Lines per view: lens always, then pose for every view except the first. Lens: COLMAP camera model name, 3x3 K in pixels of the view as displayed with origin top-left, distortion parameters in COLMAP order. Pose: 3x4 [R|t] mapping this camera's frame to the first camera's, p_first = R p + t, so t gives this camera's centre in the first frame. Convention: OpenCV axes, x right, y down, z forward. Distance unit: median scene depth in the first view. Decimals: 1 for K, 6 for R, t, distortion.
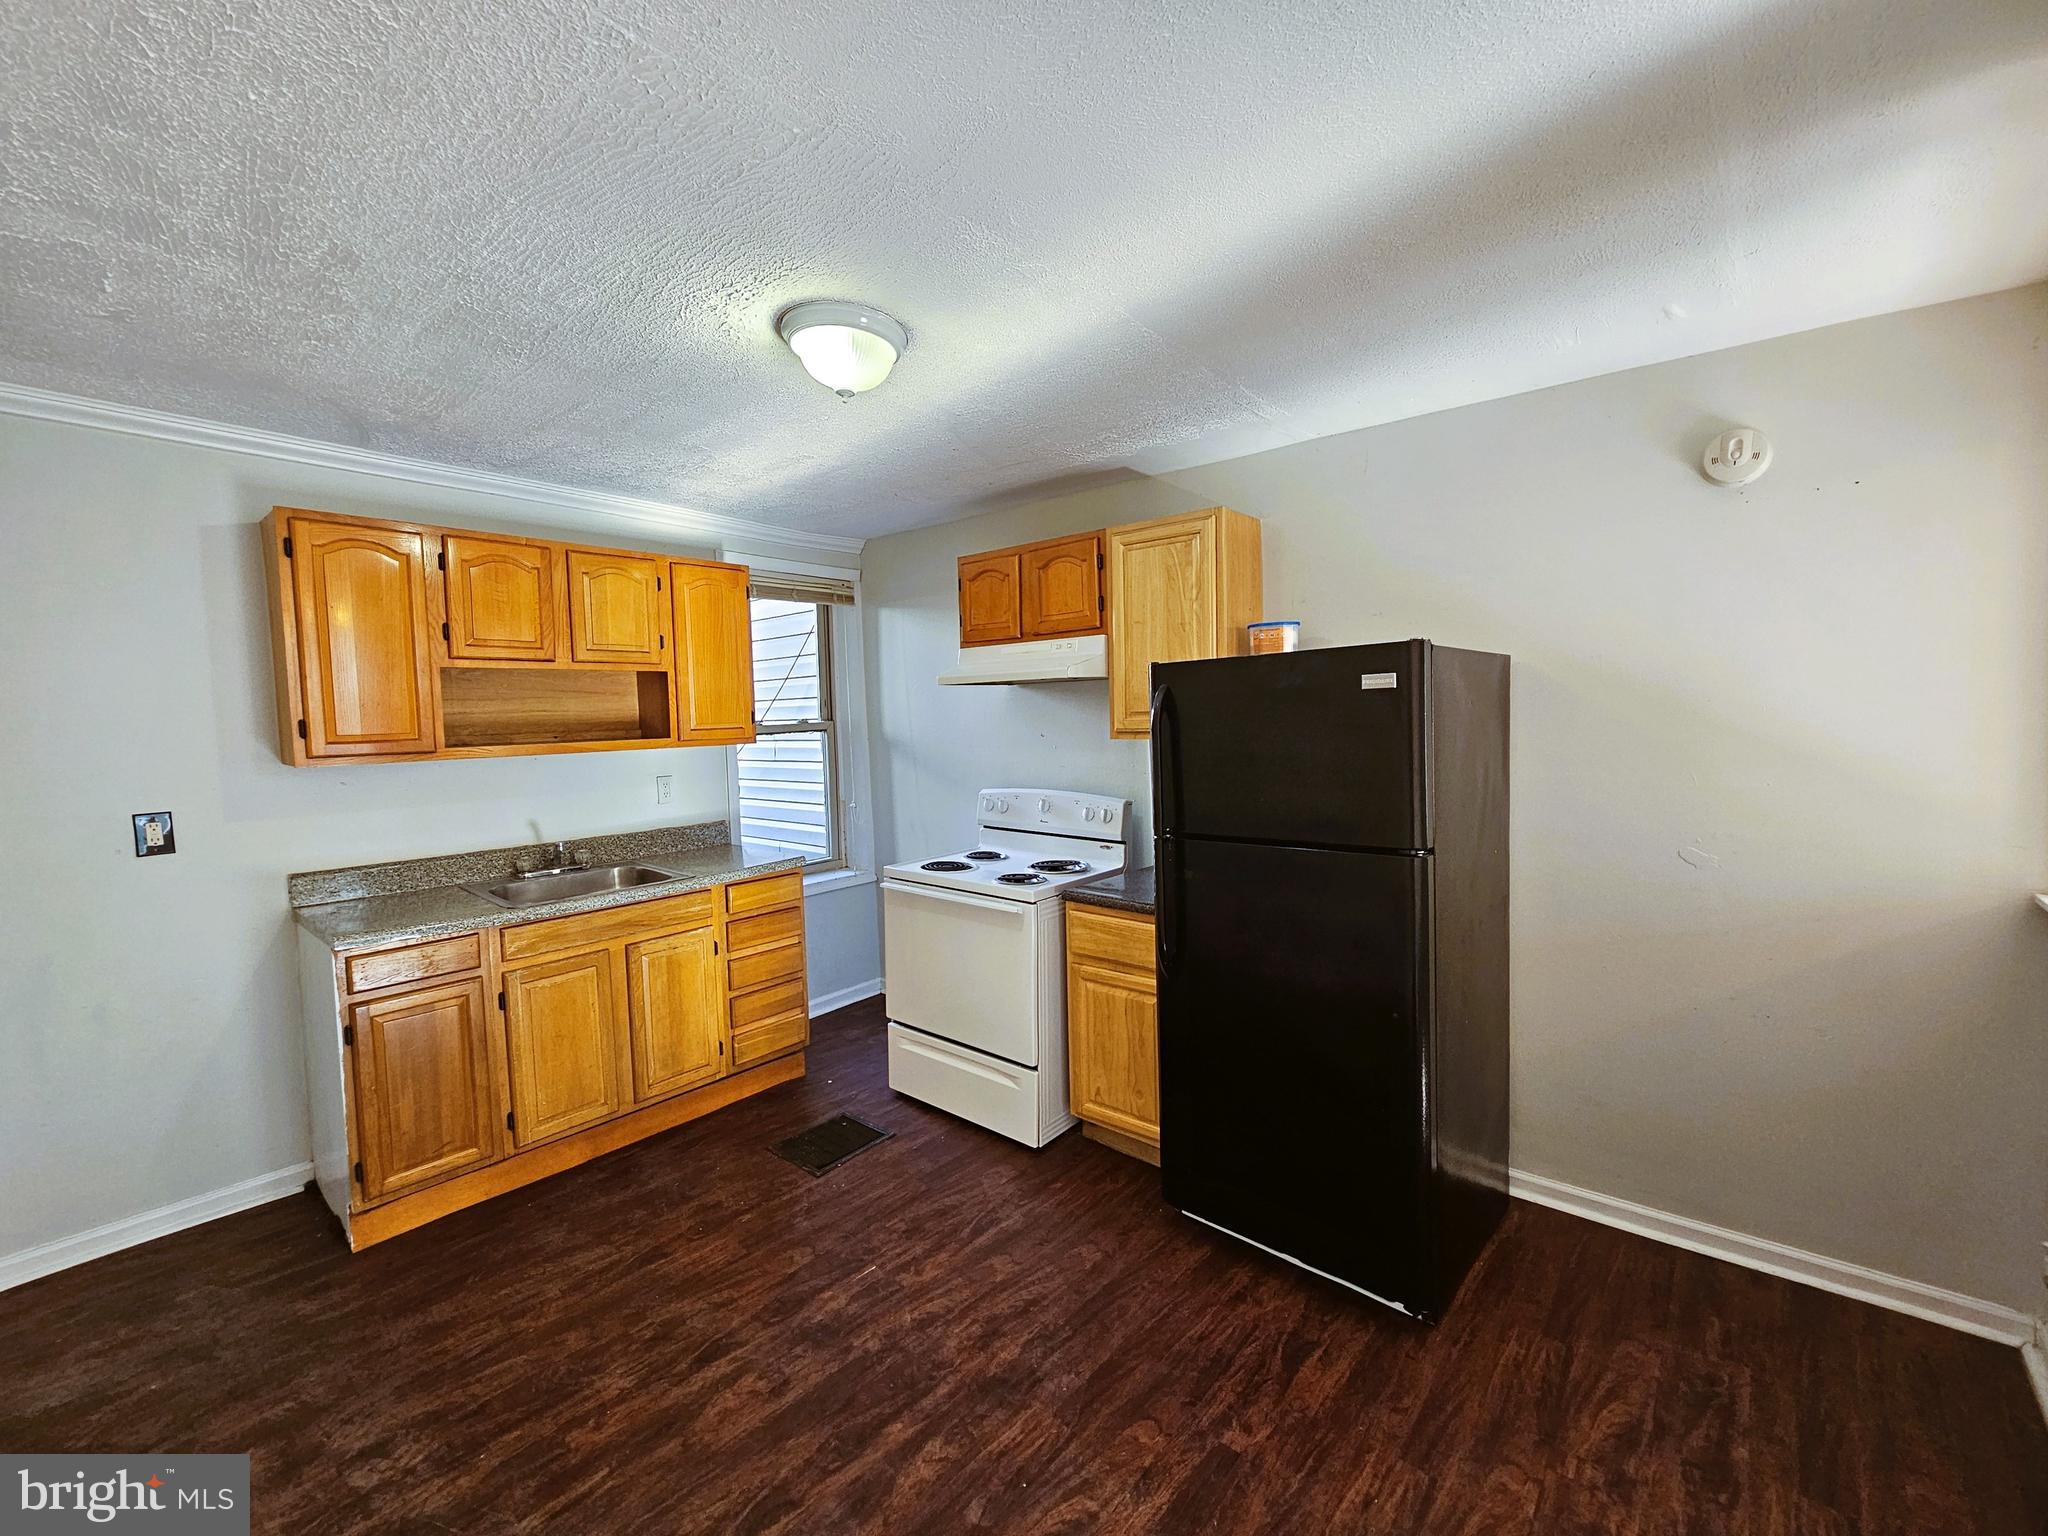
lens RADIAL K [[849.8, 0, 1022.3], [0, 849.8, 757.9], [0, 0, 1]] dist [0.004979, -0.001538]
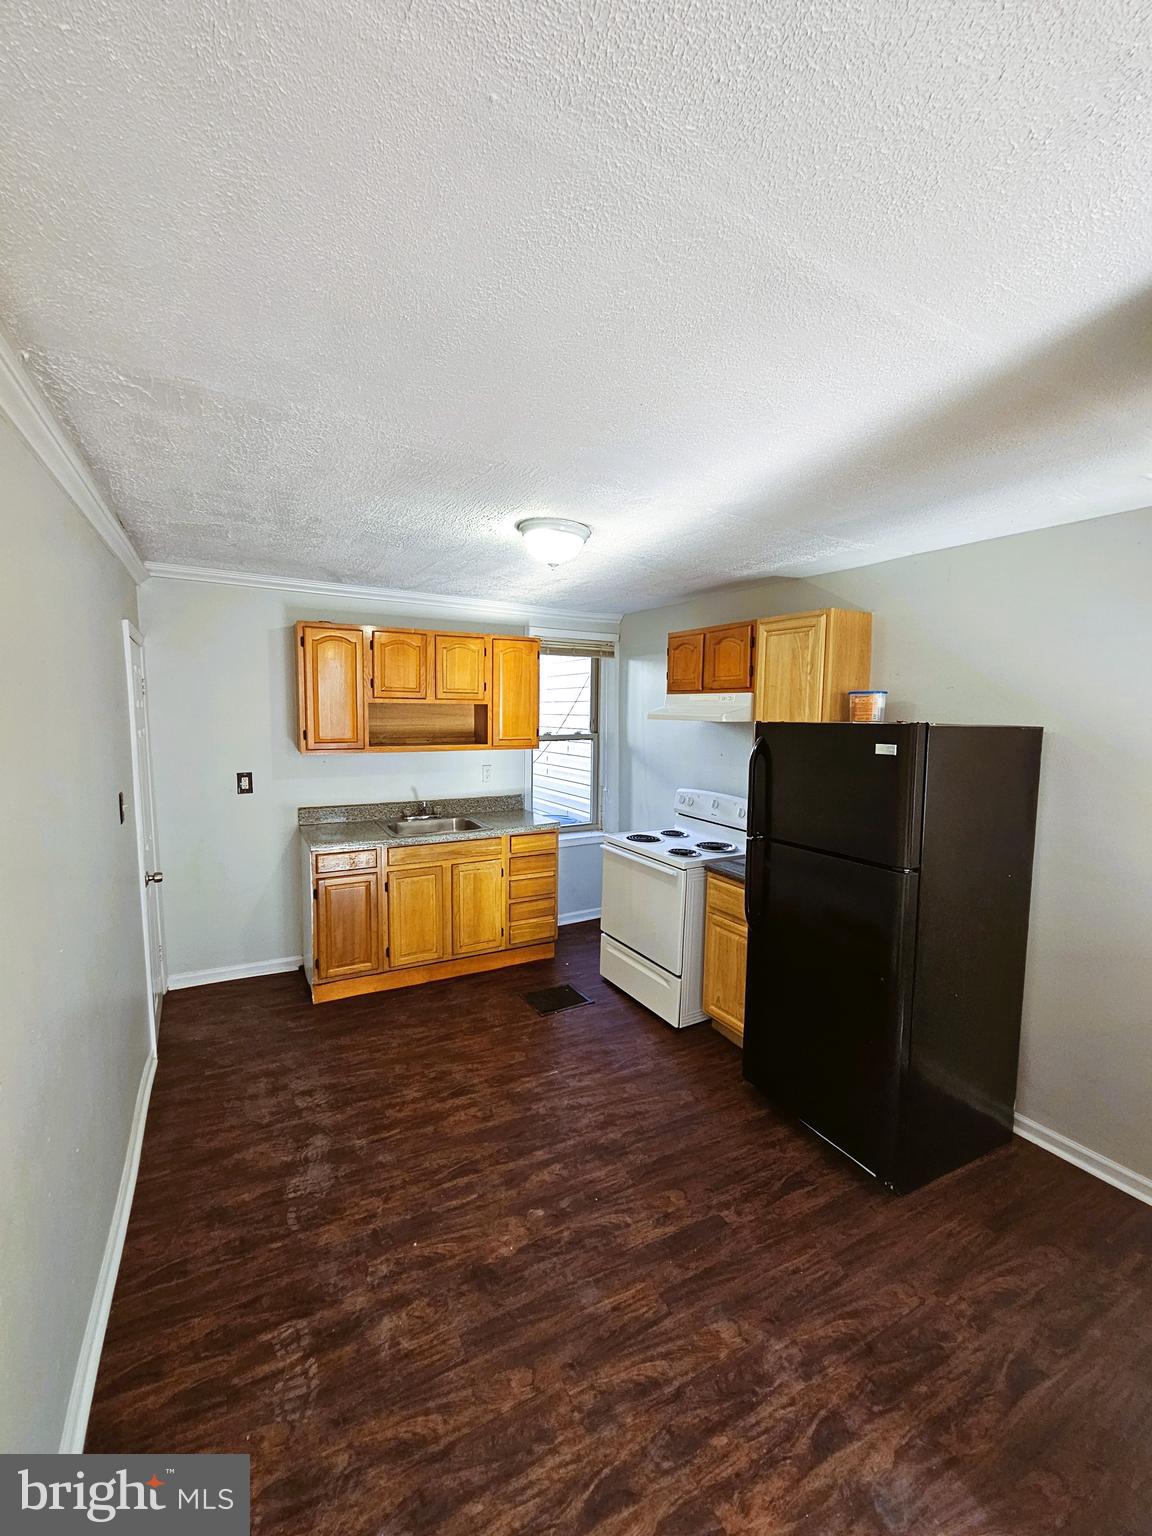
lens RADIAL K [[637.4, 0, 573.2], [0, 637.4, 759.0], [0, 0, 1]] dist [0.004979, -0.001538]
pose [[0.938010, 0.064673, -0.340520, 0.219928], [-0.055324, 0.997779, 0.037104, -0.064168], [0.342163, -0.015965, 0.939505, -0.153110]]
